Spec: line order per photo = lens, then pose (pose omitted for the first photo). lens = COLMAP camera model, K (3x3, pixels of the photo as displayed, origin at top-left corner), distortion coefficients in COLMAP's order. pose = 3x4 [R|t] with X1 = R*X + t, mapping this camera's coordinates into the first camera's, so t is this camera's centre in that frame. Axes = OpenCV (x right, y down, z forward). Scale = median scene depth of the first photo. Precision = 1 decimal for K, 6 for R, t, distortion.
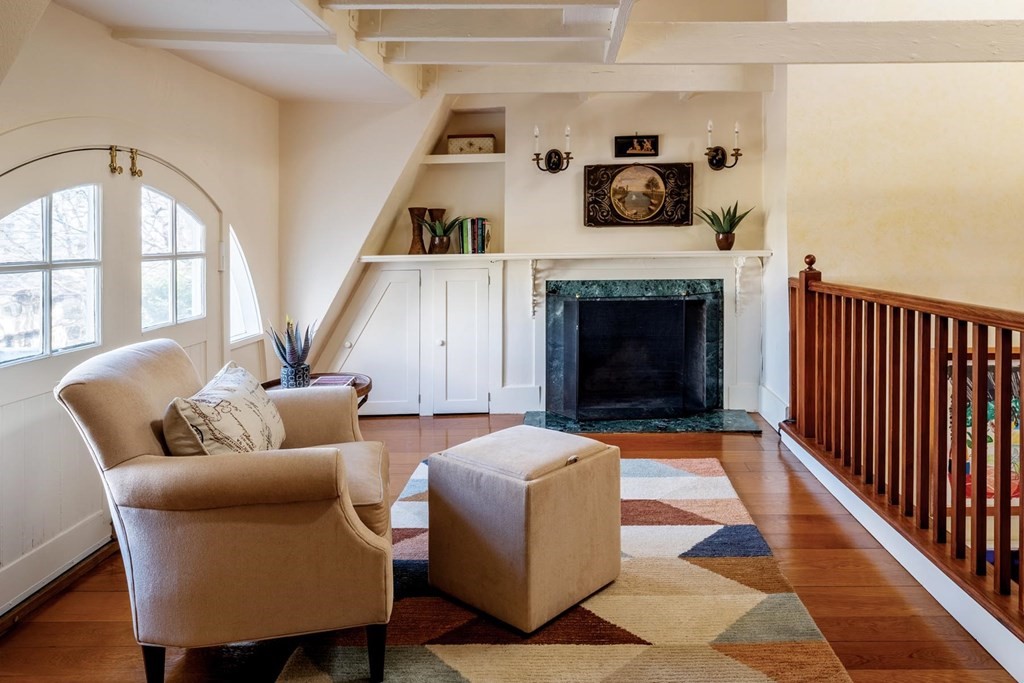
lens RADIAL K [[686.7, 0, 512.0], [0, 686.7, 341.5], [0, 0, 1]] dist [0.048107, 0.001724]
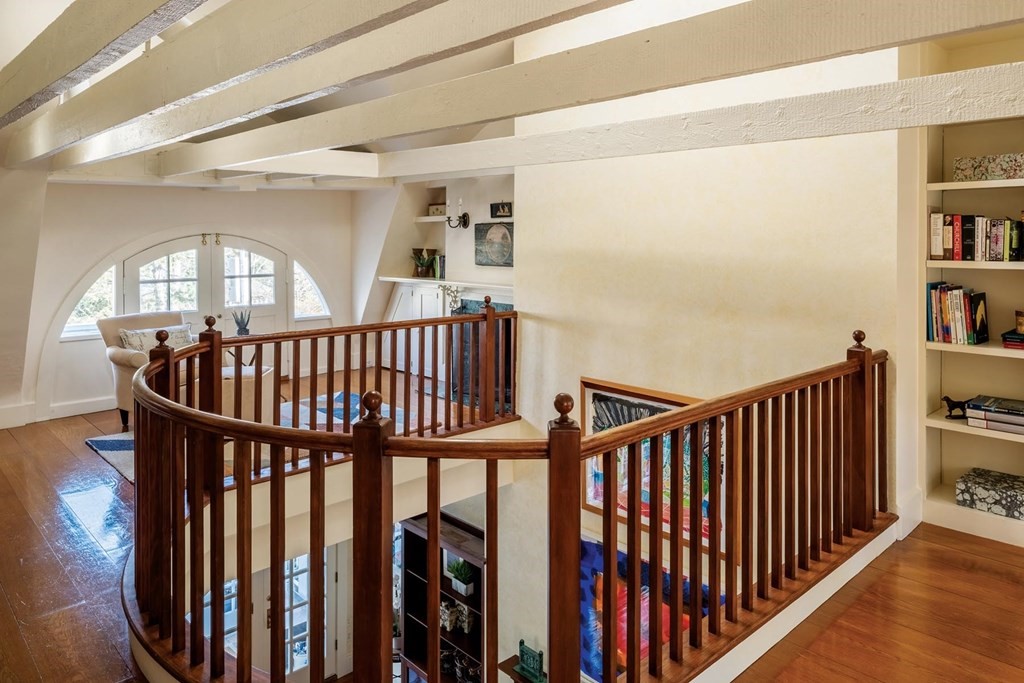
lens RADIAL K [[686.7, 0, 512.0], [0, 686.7, 341.5], [0, 0, 1]] dist [0.048107, 0.001724]
pose [[0.692884, 0.119952, -0.711001, 1.239853], [-0.110492, 0.992083, 0.059696, -0.101203], [0.712533, 0.037198, 0.700652, 0.030706]]
